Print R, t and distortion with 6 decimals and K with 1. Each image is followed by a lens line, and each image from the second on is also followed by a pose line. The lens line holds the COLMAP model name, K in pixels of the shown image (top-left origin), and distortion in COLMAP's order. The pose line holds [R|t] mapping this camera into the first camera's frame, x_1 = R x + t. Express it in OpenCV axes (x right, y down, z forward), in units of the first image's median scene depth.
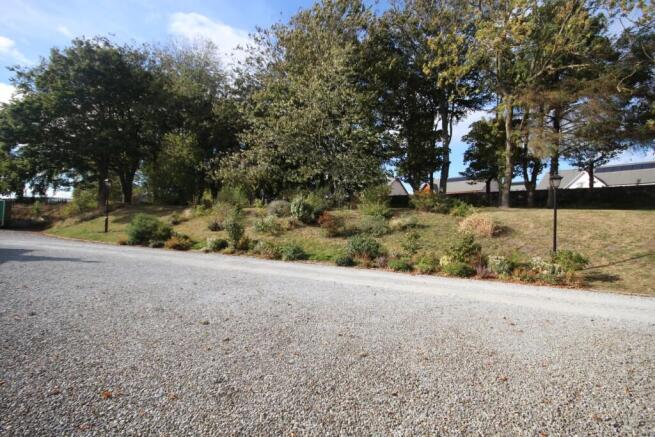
lens RADIAL K [[303.9, 0, 329.5], [0, 303.9, 214.7], [0, 0, 1]] dist [-0.001313, 0.000113]
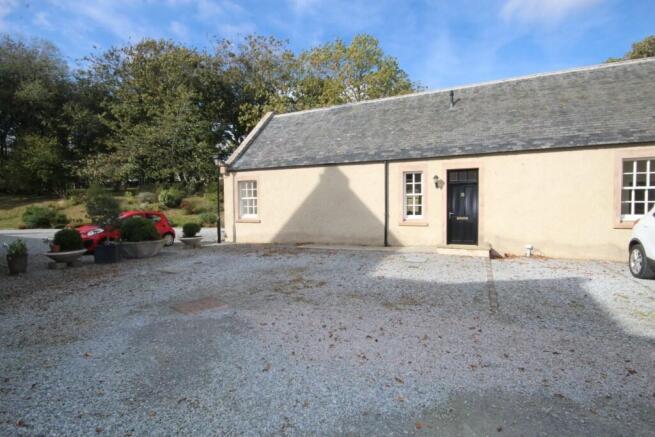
lens RADIAL K [[303.9, 0, 329.5], [0, 303.9, 214.7], [0, 0, 1]] dist [-0.001313, 0.000113]
pose [[0.885332, -0.052914, 0.461938, -0.072769], [0.018775, 0.996761, 0.078194, -0.041630], [-0.464580, -0.060555, 0.883459, -0.823532]]
